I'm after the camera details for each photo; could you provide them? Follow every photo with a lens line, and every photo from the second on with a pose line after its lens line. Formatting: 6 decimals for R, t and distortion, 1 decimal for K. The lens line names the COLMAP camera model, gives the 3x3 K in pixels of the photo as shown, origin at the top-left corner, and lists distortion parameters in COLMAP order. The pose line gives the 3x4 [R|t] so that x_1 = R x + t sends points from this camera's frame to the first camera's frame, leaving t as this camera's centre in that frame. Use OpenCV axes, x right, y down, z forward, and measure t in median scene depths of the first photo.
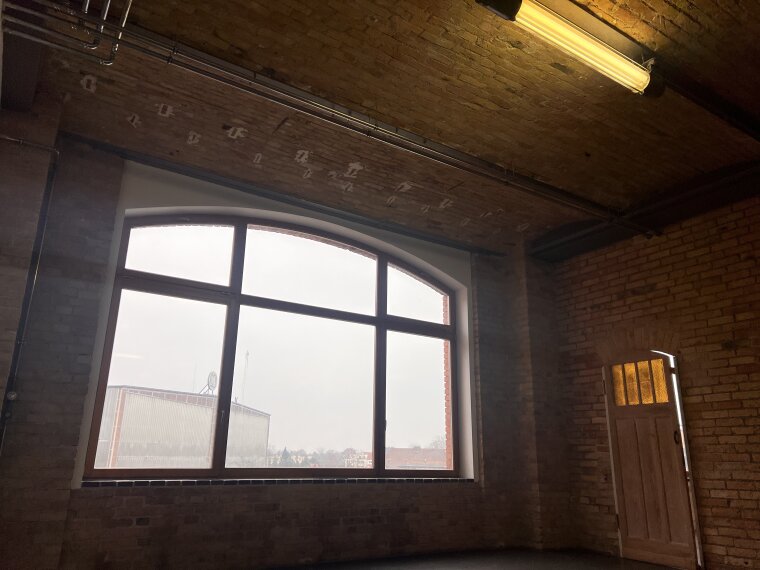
lens RADIAL K [[570.8, 0, 373.9], [0, 570.8, 284.5], [0, 0, 1]] dist [0.055381, -0.057952]
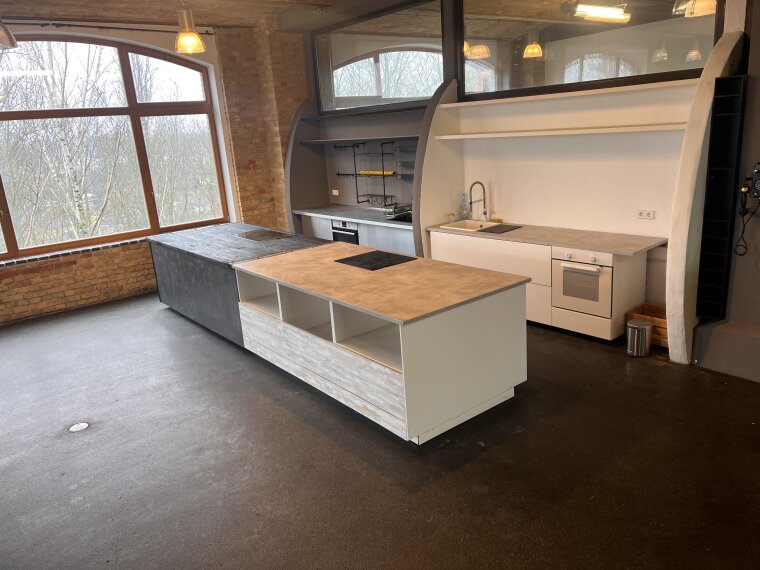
lens RADIAL K [[570.8, 0, 379.8], [0, 570.8, 286.3], [0, 0, 1]] dist [0.055381, -0.057952]
pose [[0.988515, -0.119390, 0.092655, 0.431345], [0.050899, 0.840298, 0.539730, -0.295163], [-0.142296, -0.528814, 0.836724, -0.303627]]
